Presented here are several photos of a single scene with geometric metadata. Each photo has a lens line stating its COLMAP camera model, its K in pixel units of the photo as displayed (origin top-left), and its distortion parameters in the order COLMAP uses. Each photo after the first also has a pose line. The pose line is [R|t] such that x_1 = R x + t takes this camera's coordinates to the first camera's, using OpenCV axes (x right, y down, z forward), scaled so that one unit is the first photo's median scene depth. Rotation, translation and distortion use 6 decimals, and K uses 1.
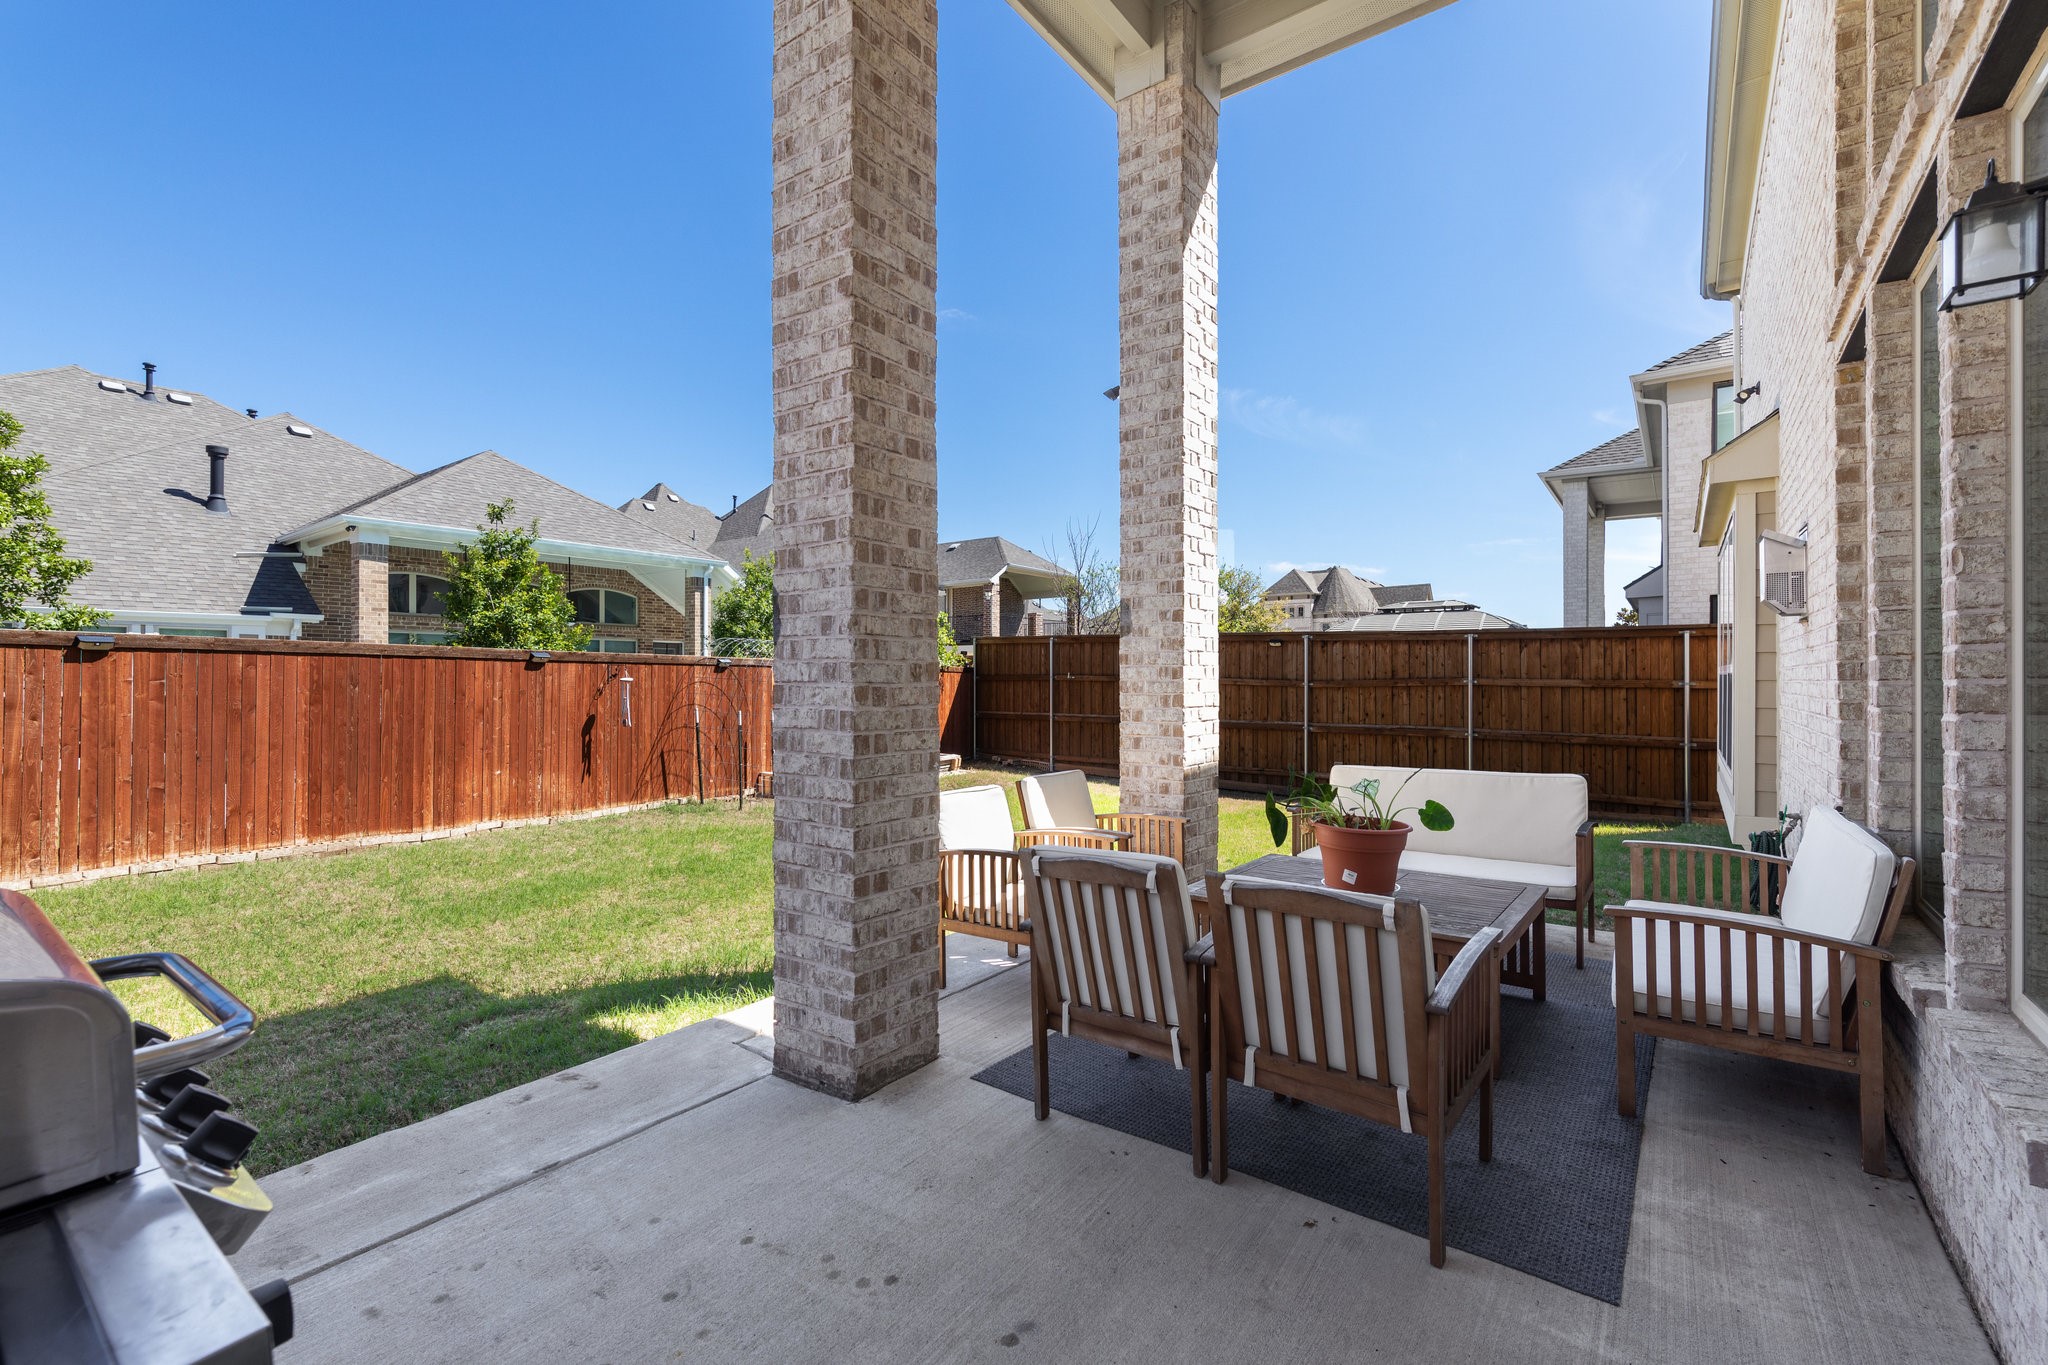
lens RADIAL K [[883.2, 0, 1018.0], [0, 883.2, 677.0], [0, 0, 1]] dist [-0.002331, 0.000928]
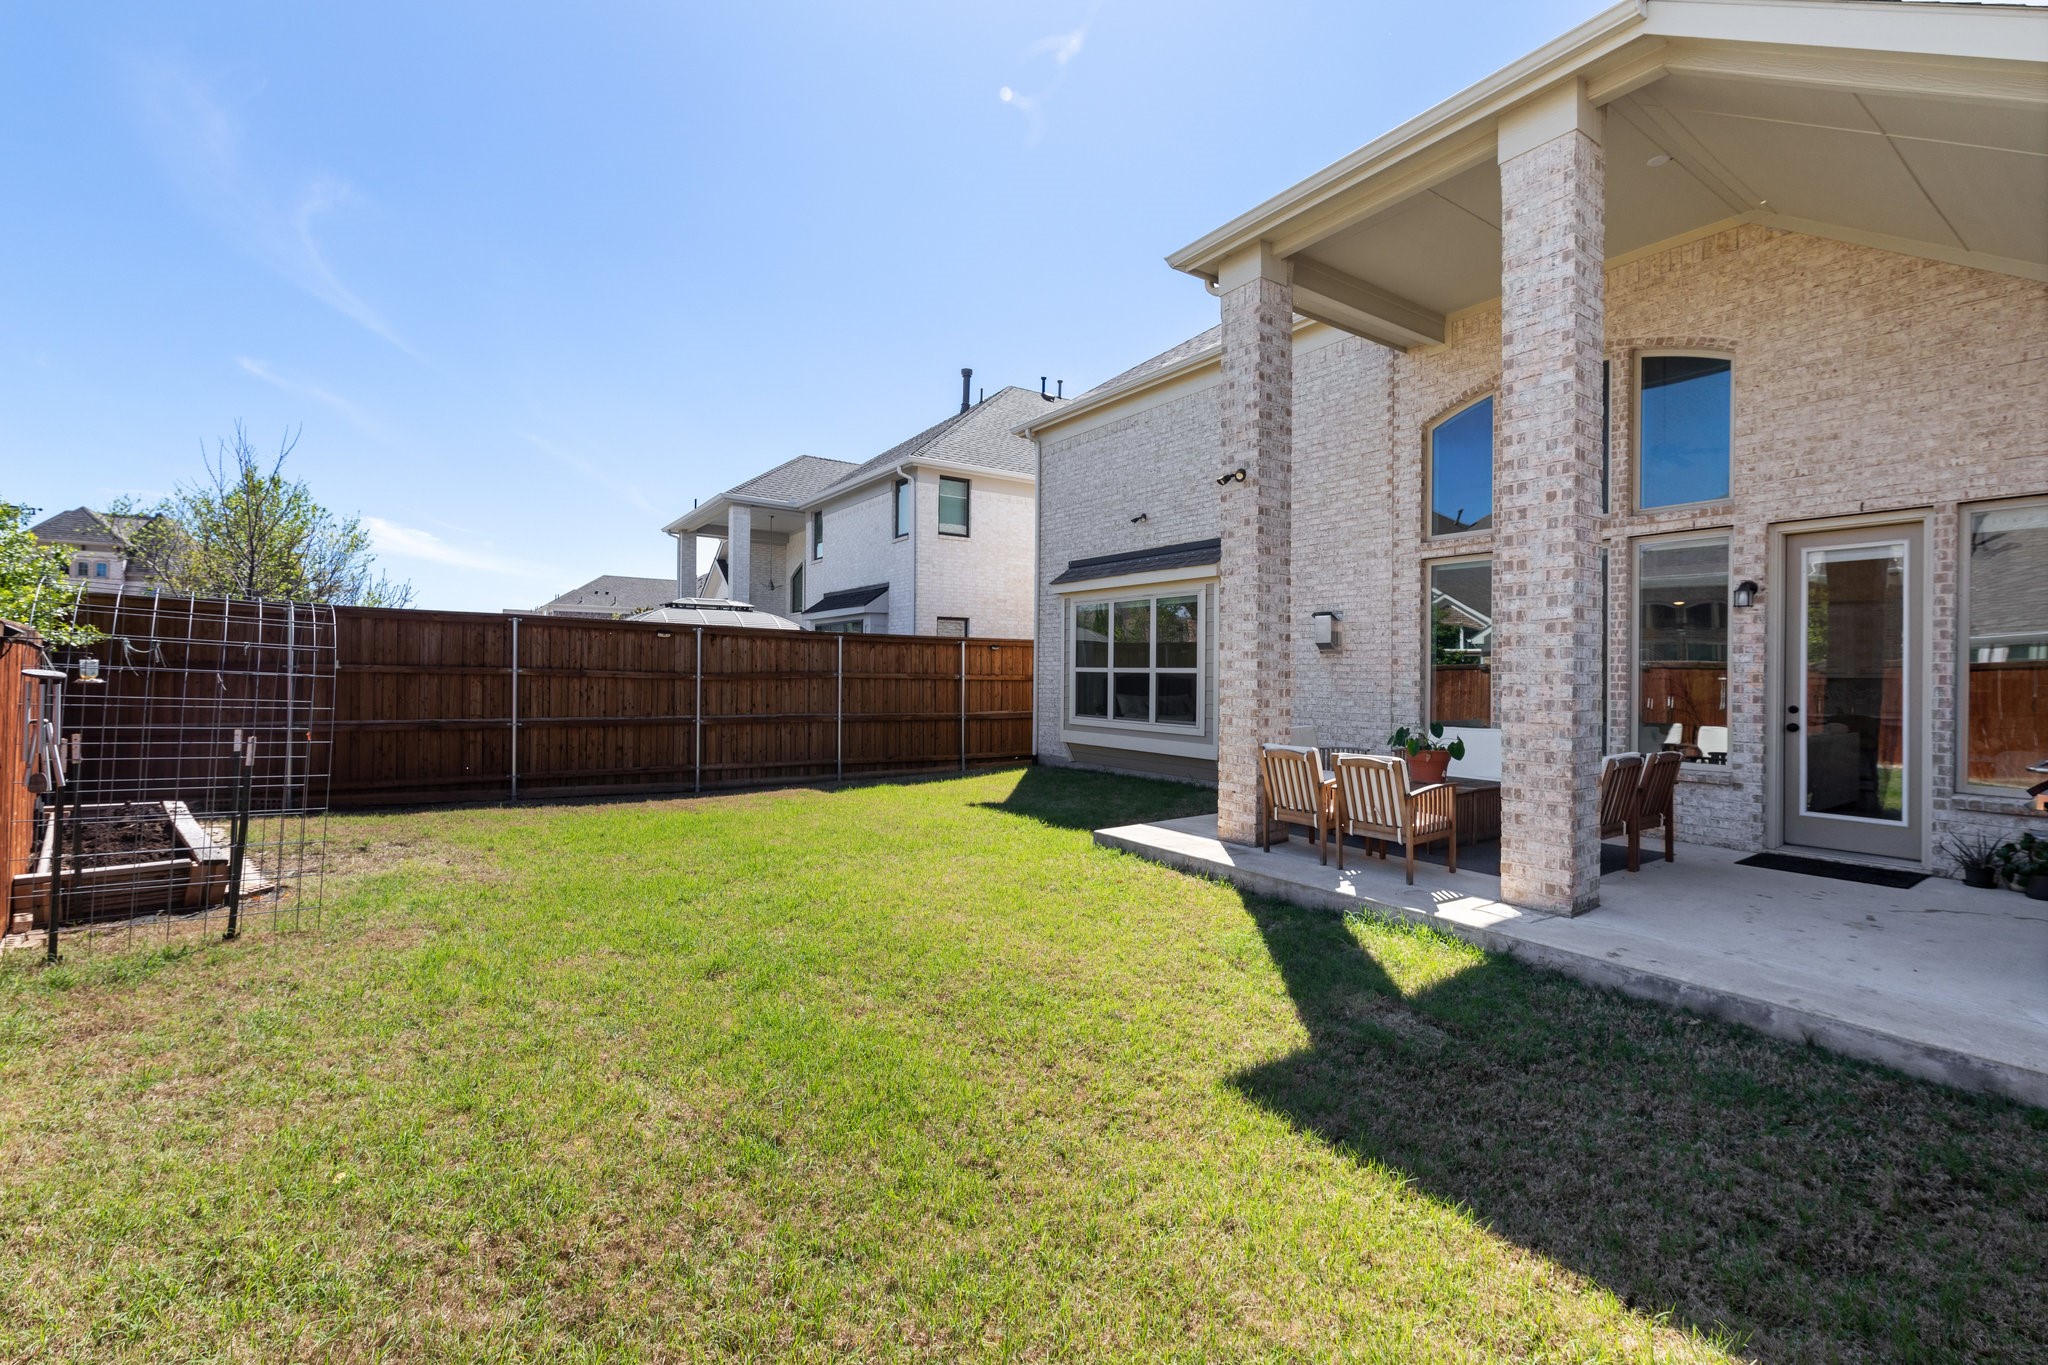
lens RADIAL K [[883.2, 0, 1036.3], [0, 883.2, 666.7], [0, 0, 1]] dist [-0.002331, 0.000928]
pose [[0.307999, 0.007162, 0.951360, -0.545595], [-0.009495, 0.999945, -0.004454, -0.002868], [-0.951339, -0.007662, 0.308050, 0.359968]]
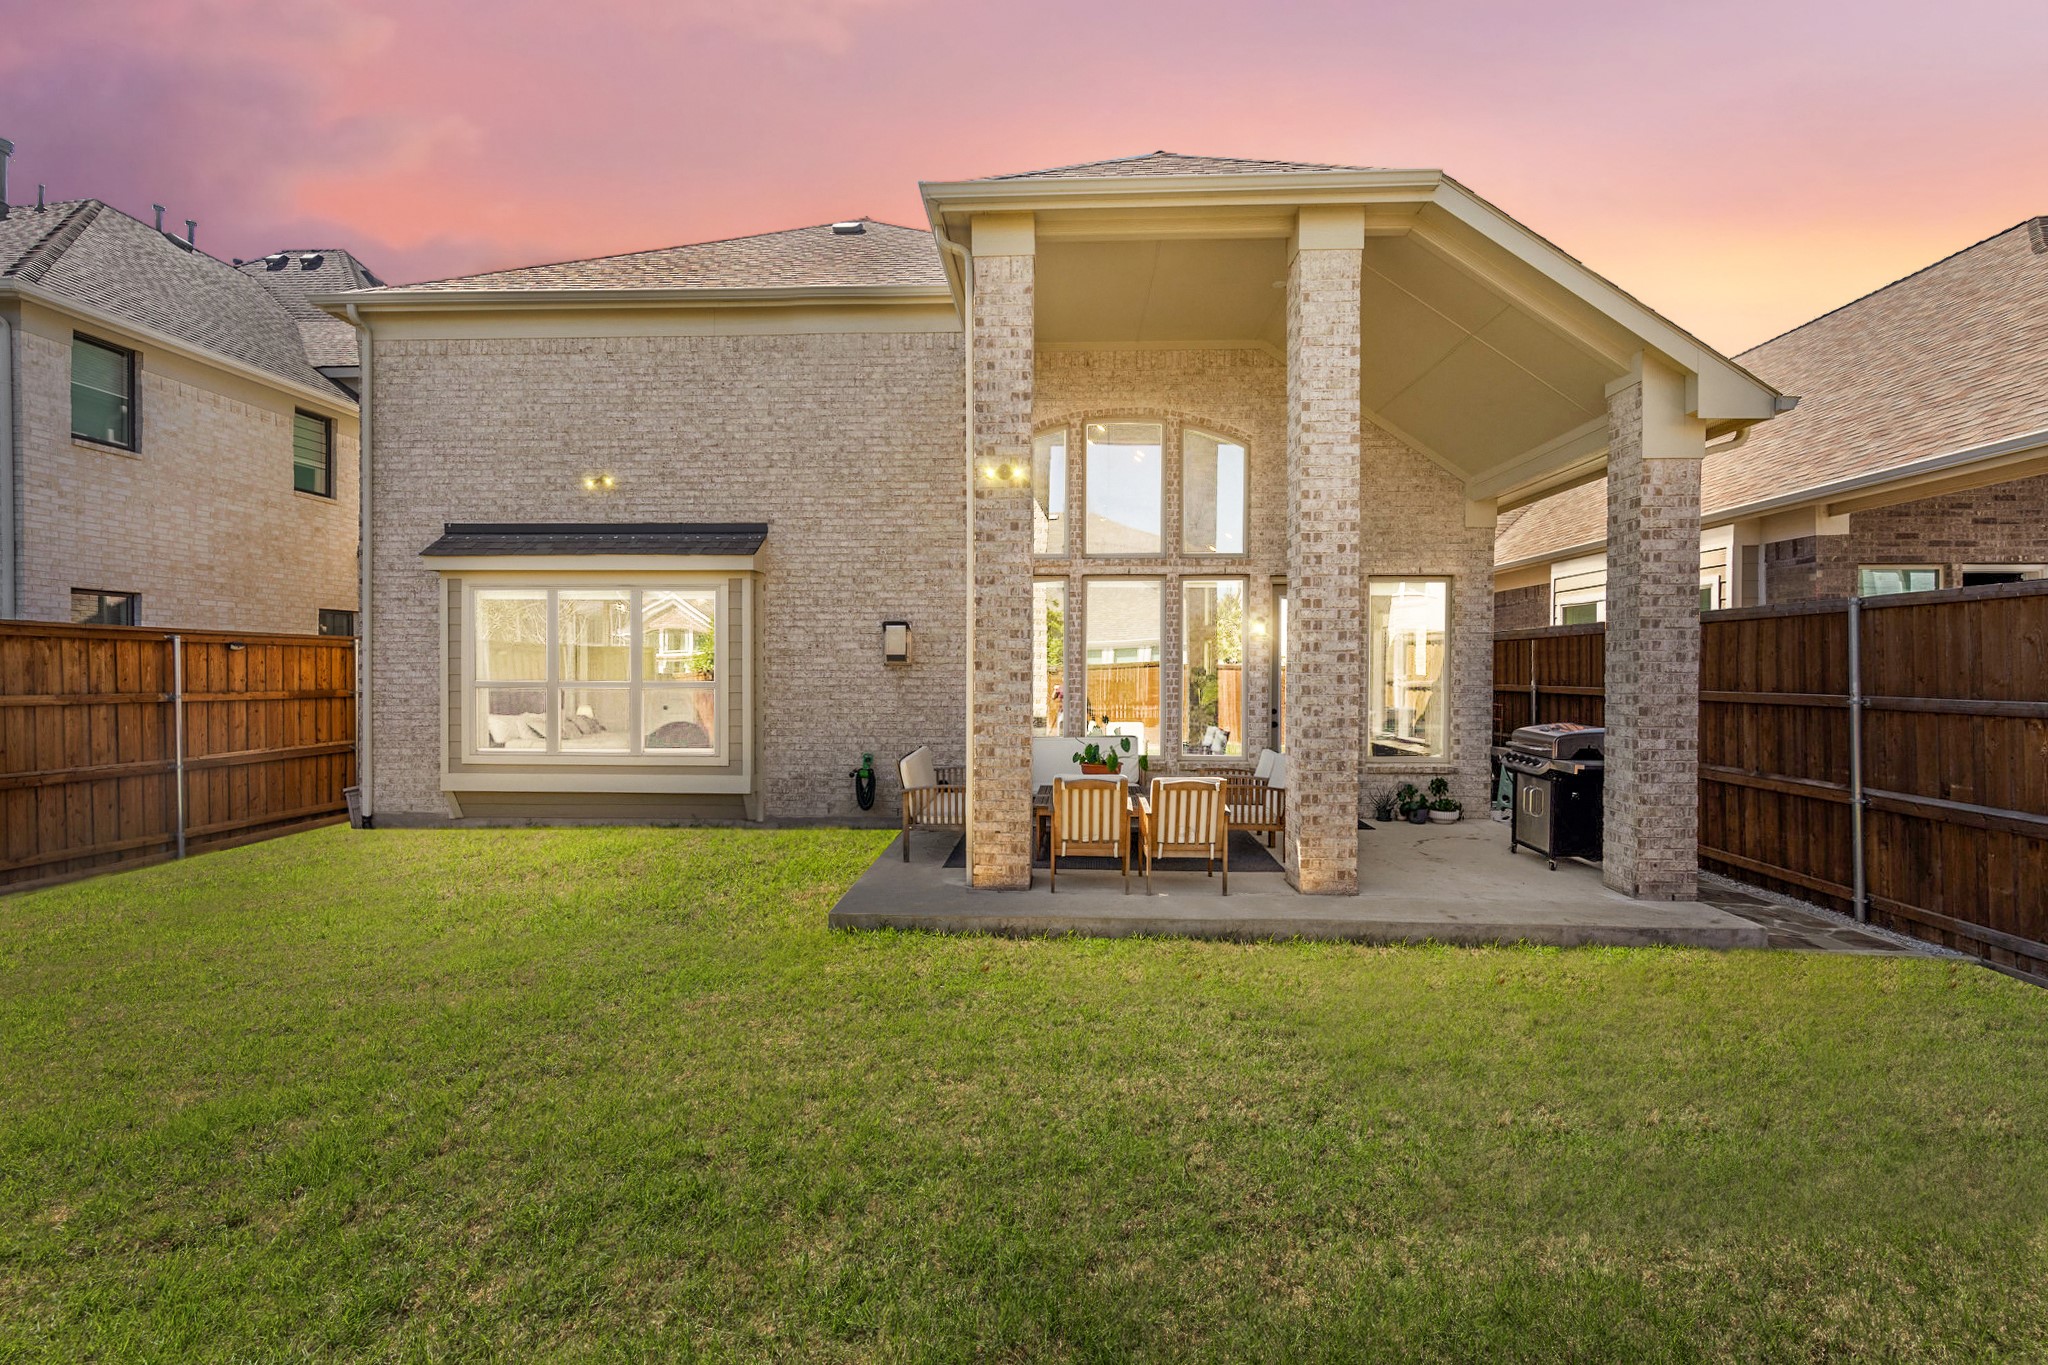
lens RADIAL K [[883.2, 0, 1059.0], [0, 883.2, 676.8], [0, 0, 1]] dist [-0.002331, 0.000928]
pose [[-0.579585, -0.008189, 0.814871, -0.385344], [-0.003621, 0.999966, 0.007473, -0.018382], [-0.814904, 0.001381, -0.579595, 0.687072]]
